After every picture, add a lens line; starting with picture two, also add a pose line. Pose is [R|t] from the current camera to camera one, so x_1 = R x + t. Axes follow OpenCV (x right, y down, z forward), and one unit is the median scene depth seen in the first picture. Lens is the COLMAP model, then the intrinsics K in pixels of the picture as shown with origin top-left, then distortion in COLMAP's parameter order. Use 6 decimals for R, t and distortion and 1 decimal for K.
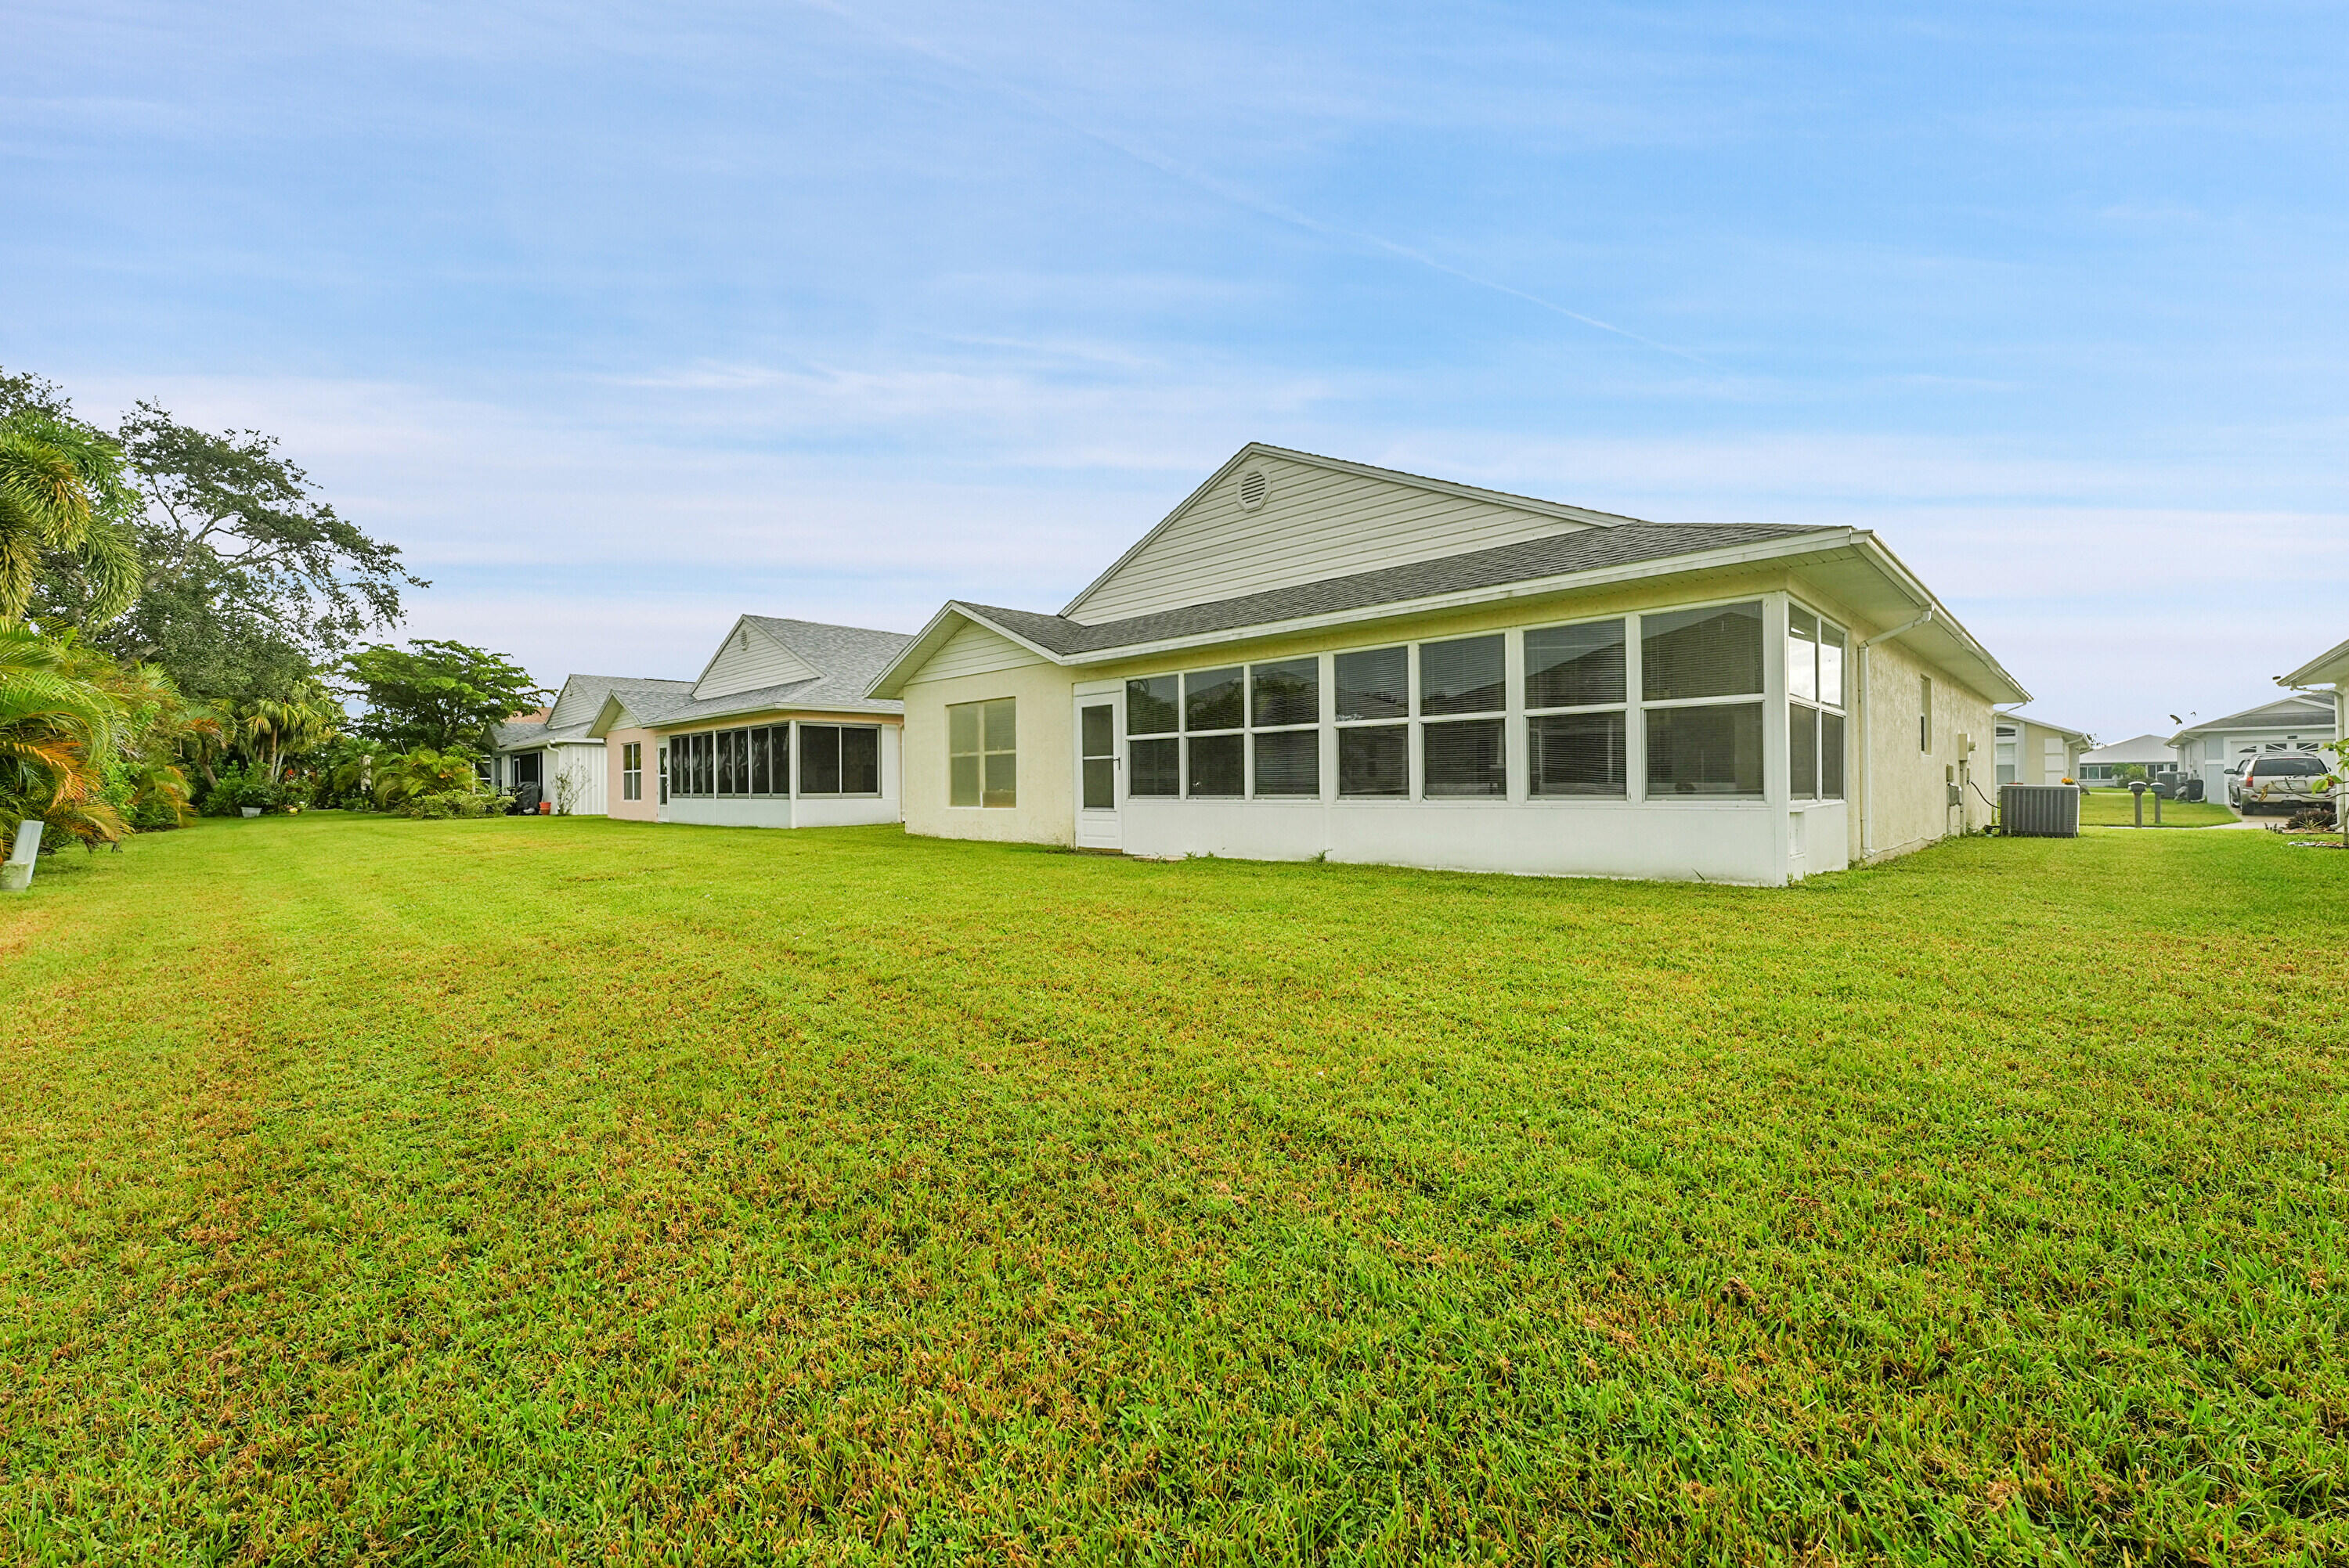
lens RADIAL K [[957.7, 0, 1170.7], [0, 957.7, 784.9], [0, 0, 1]] dist [-0.000545, -0.000008]
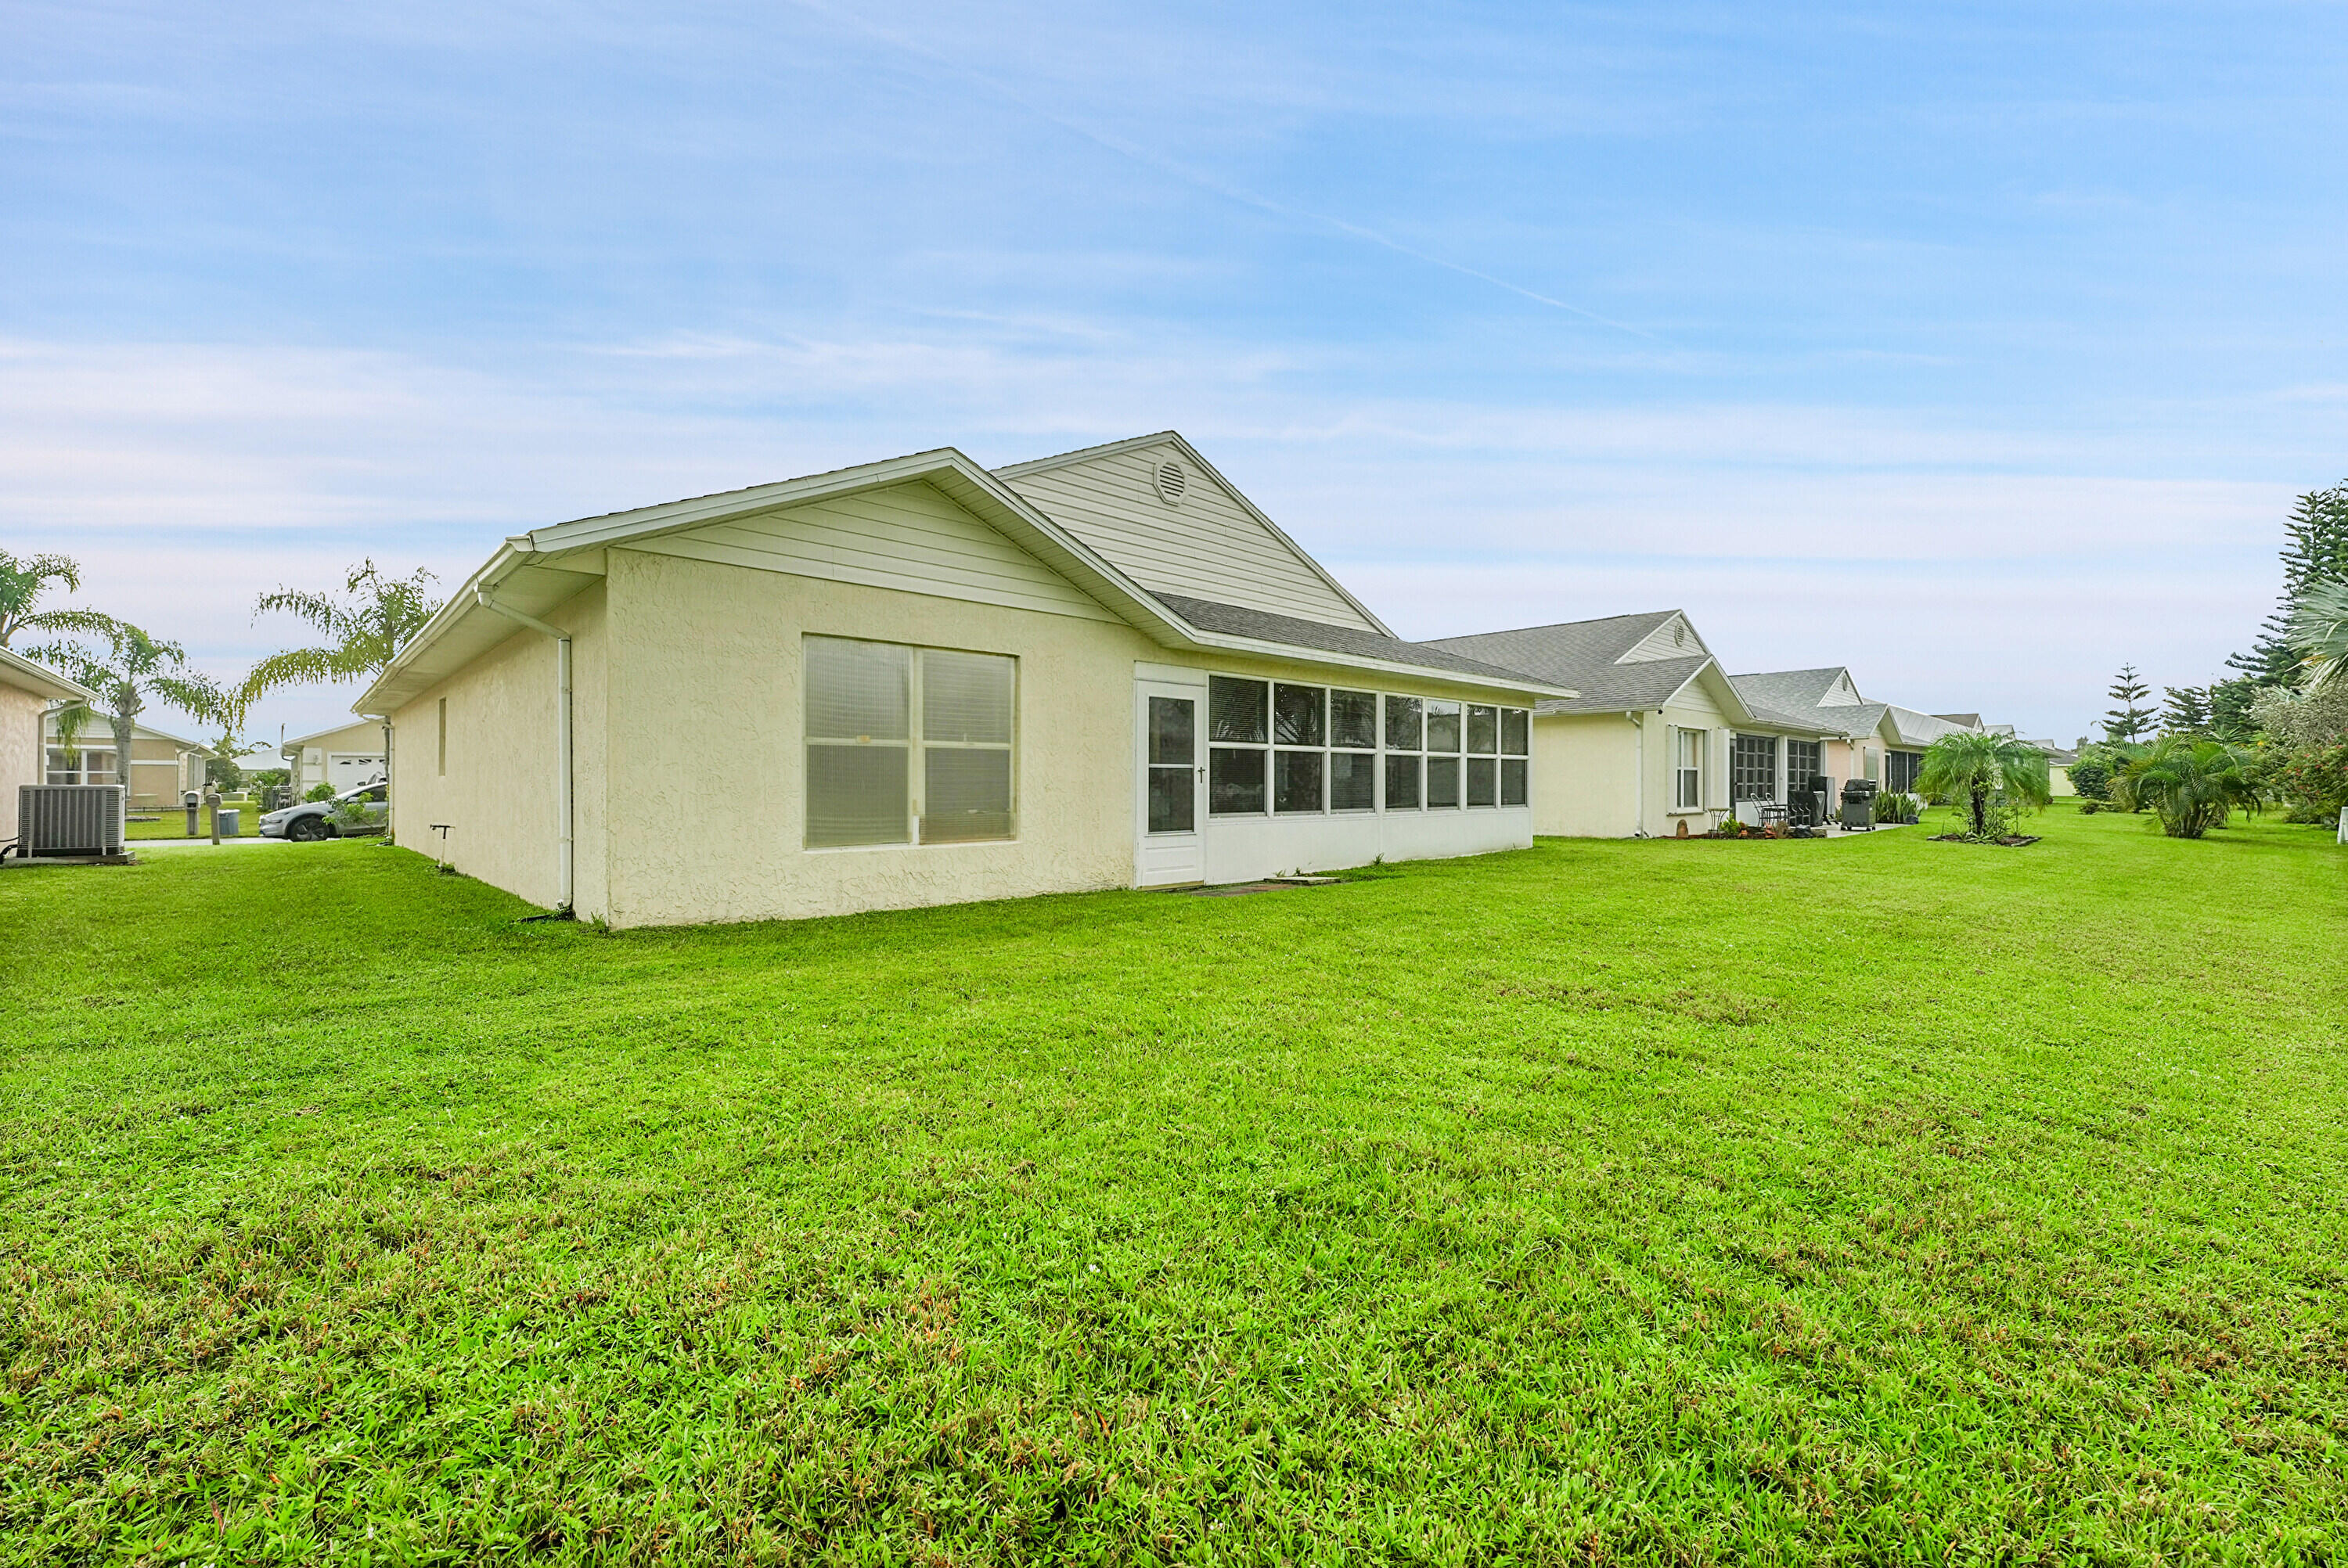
lens RADIAL K [[957.3, 0, 1170.1], [0, 957.3, 787.7], [0, 0, 1]] dist [-0.000545, -0.000008]
pose [[0.043694, 0.009049, 0.999004, -0.870410], [-0.001655, 0.999958, -0.008985, -0.004153], [-0.999044, -0.001261, 0.043708, 1.001804]]
